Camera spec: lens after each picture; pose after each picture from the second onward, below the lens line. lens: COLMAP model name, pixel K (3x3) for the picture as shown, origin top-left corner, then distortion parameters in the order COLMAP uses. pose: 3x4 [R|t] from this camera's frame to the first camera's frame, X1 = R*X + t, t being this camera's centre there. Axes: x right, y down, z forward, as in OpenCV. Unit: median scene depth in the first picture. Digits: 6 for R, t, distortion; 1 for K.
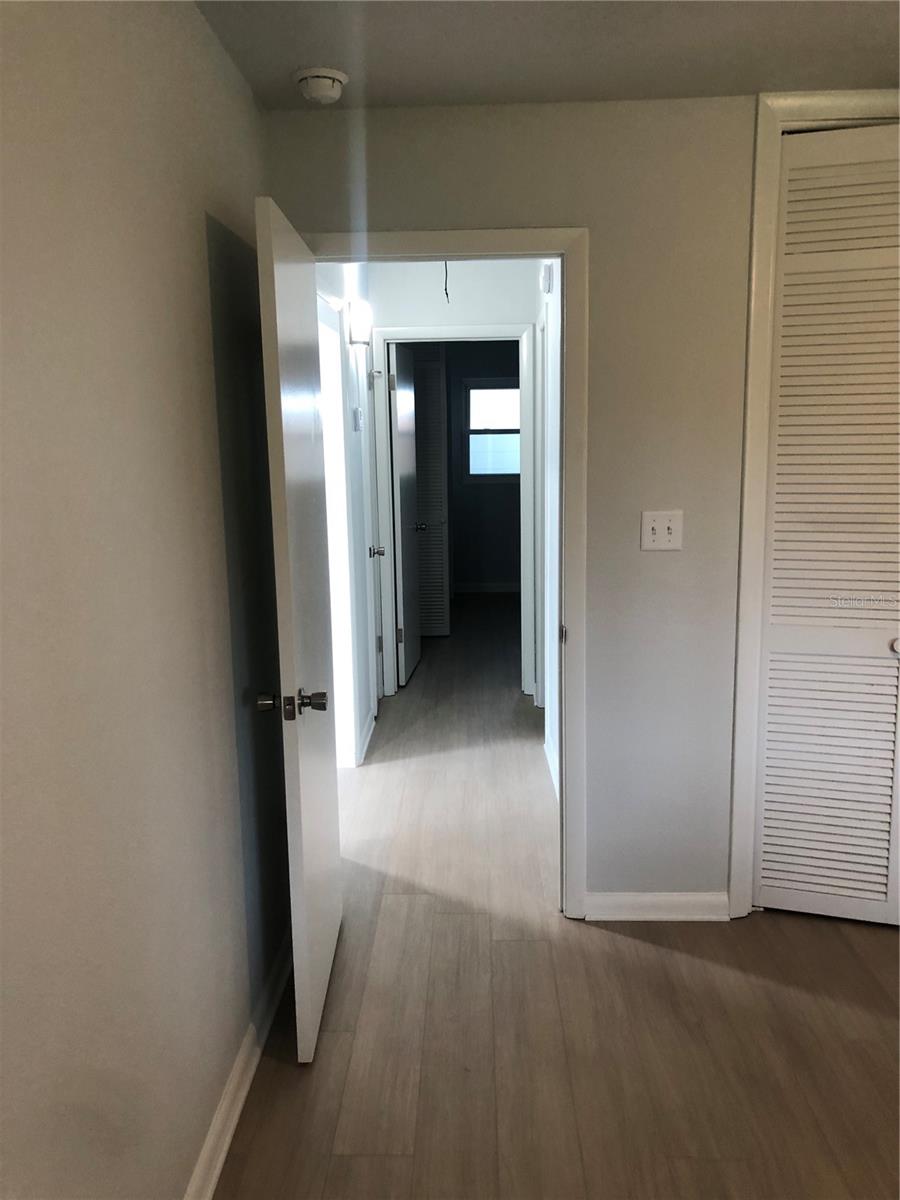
lens RADIAL K [[981.0, 0, 446.6], [0, 981.0, 598.3], [0, 0, 1]] dist [0.034263, -0.027669]
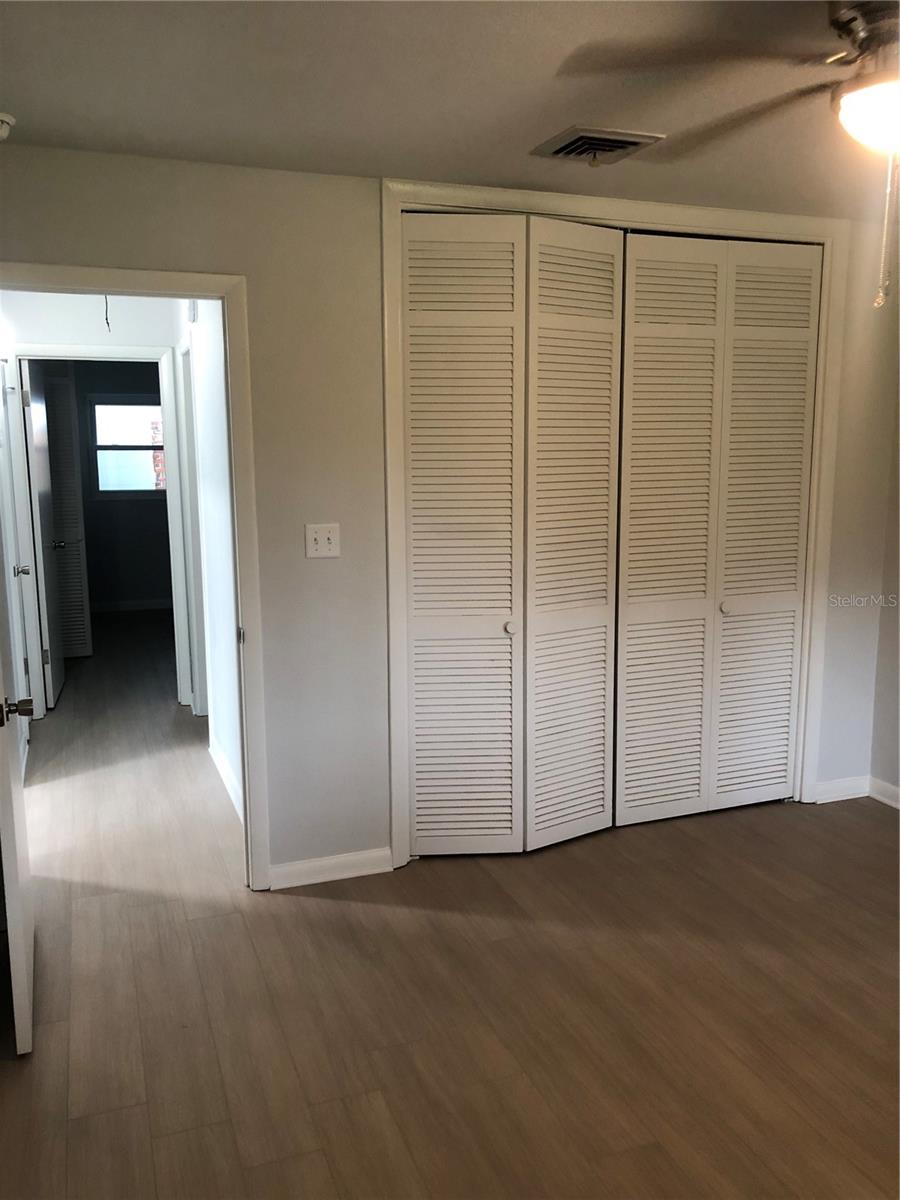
lens RADIAL K [[981.0, 0, 452.1], [0, 981.0, 601.1], [0, 0, 1]] dist [0.034263, -0.027669]
pose [[0.926090, -0.047695, 0.374275, -0.073978], [0.052611, 0.998611, -0.002922, 0.013132], [-0.373616, 0.022397, 0.927313, -0.126113]]
